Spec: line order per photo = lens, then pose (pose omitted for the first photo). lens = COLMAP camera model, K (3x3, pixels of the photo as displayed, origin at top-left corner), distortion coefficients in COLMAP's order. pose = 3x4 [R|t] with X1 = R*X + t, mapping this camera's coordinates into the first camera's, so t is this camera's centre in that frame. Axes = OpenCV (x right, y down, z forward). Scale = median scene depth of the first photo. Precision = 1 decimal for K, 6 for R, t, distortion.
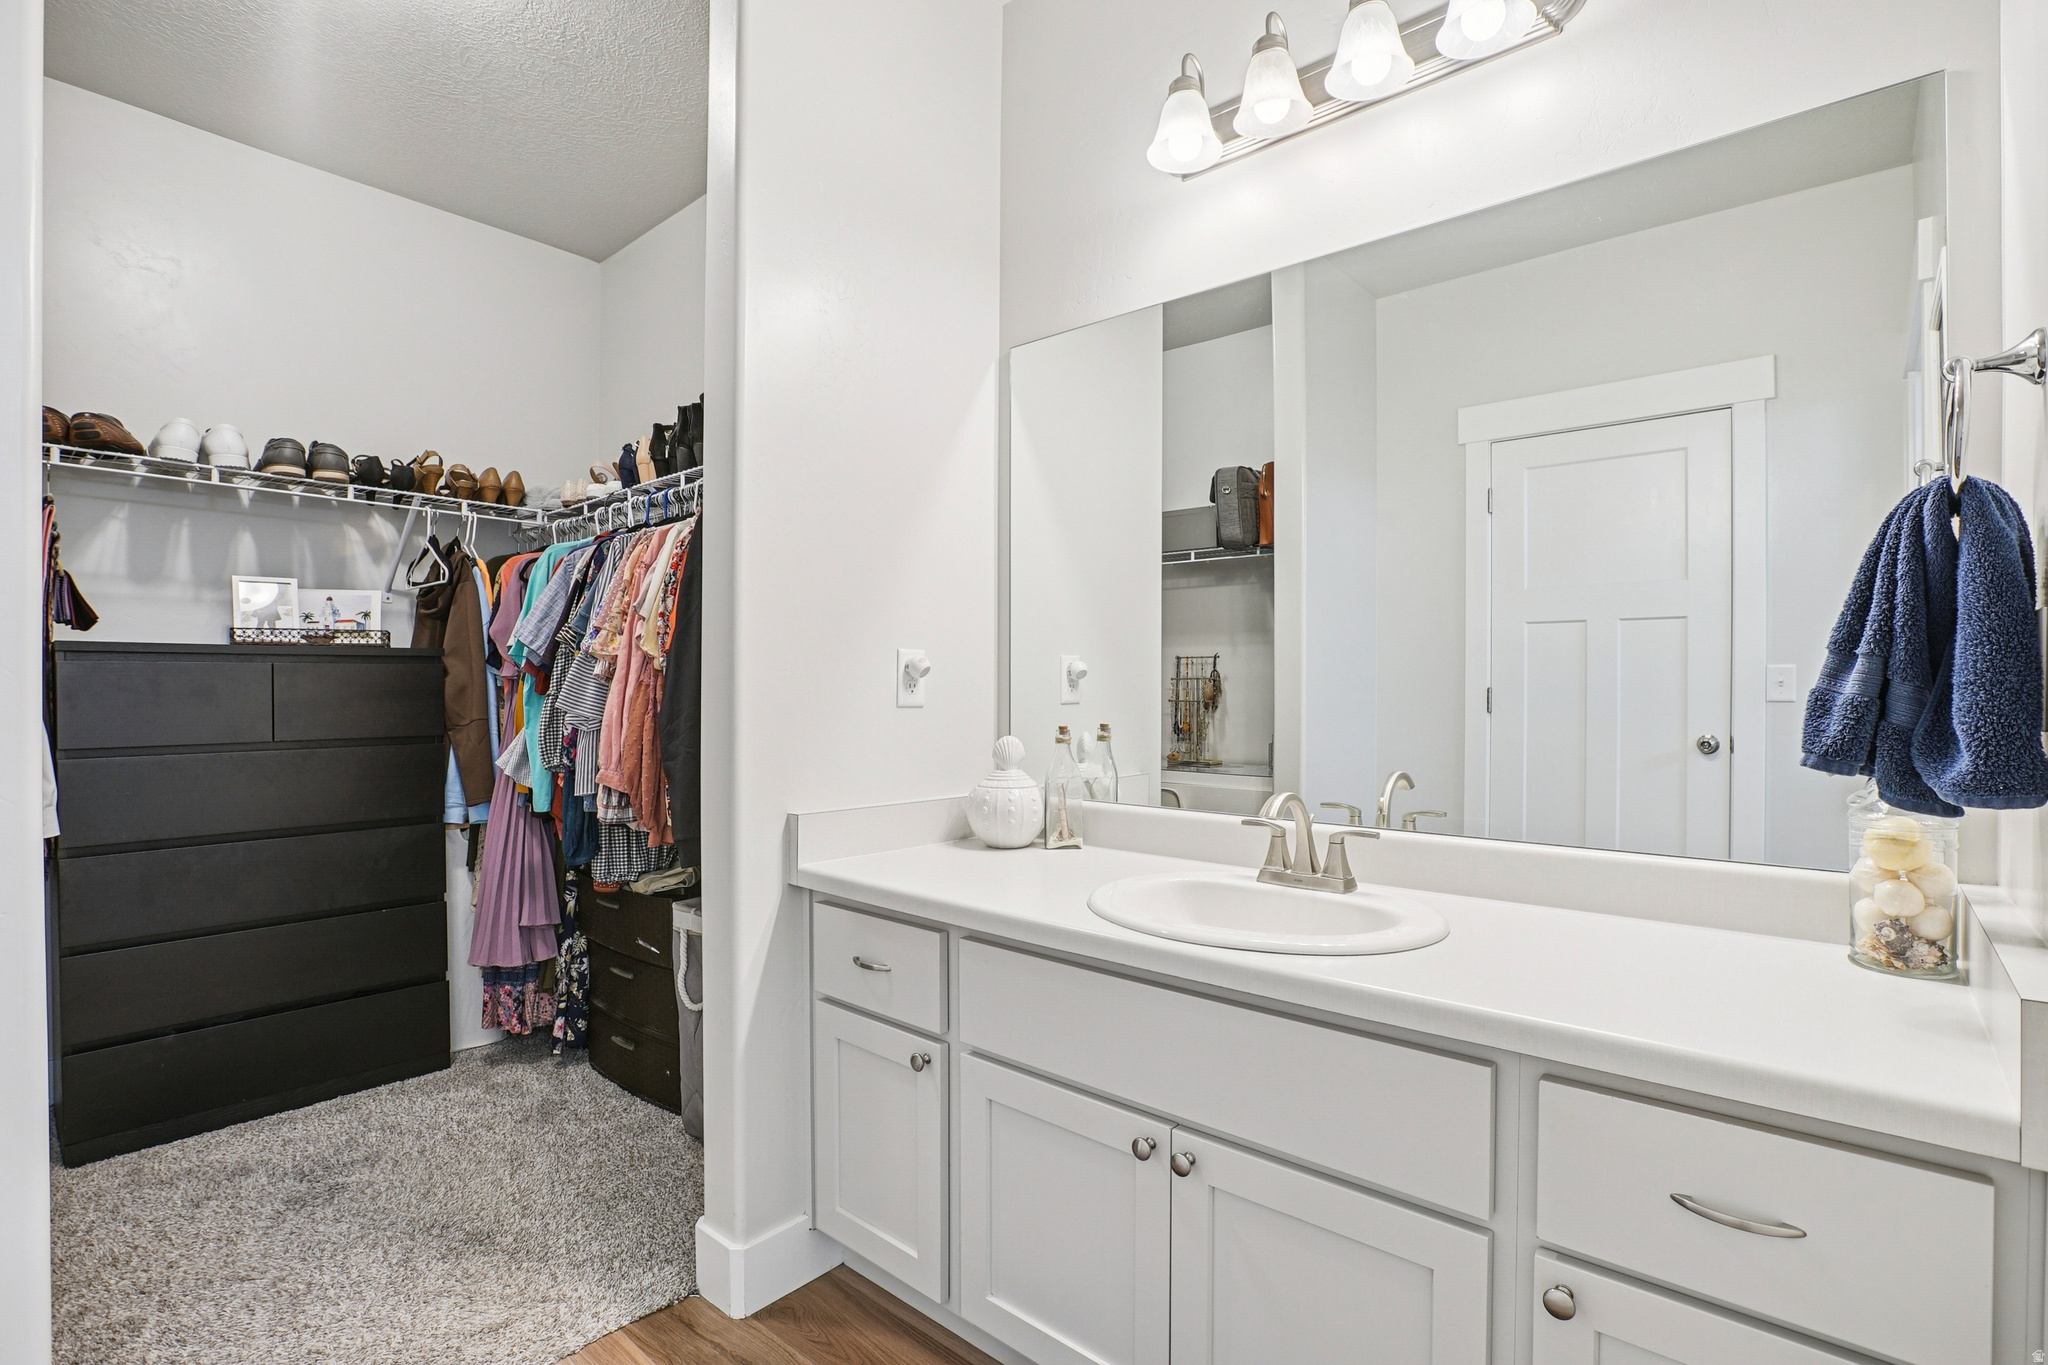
lens RADIAL K [[994.9, 0, 1045.4], [0, 994.9, 667.9], [0, 0, 1]] dist [-0.038764, 0.000997]
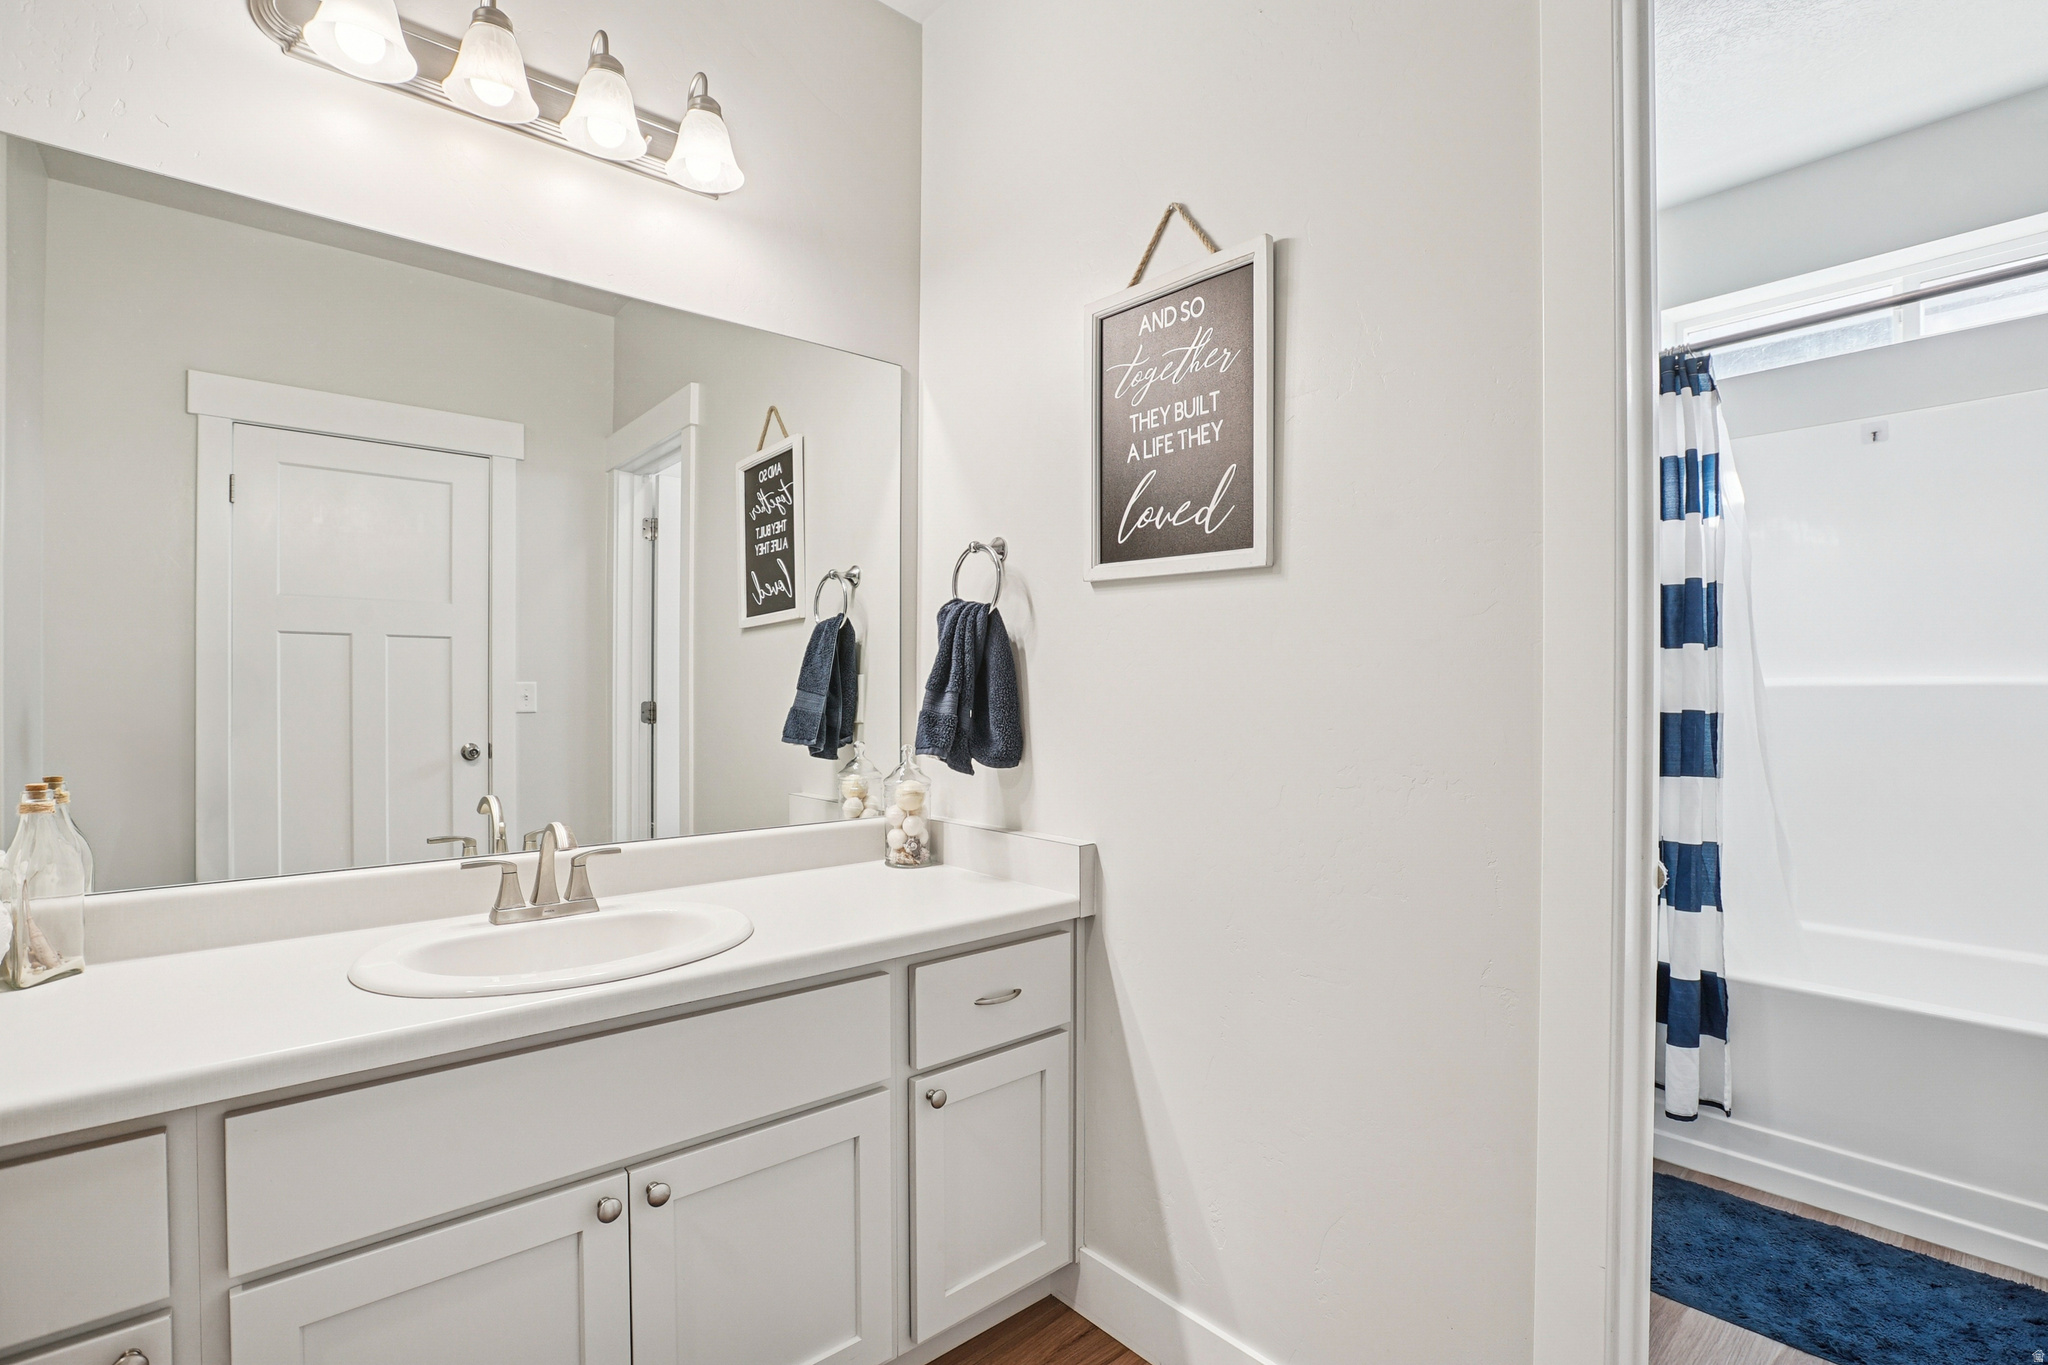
lens RADIAL K [[964.5, 0, 1026.2], [0, 964.5, 692.4], [0, 0, 1]] dist [-0.015997, -0.000032]
pose [[0.117485, -0.003066, 0.993070, -0.654065], [-0.020235, 0.999780, 0.005480, -0.017346], [-0.992868, -0.020739, 0.117398, 0.436294]]
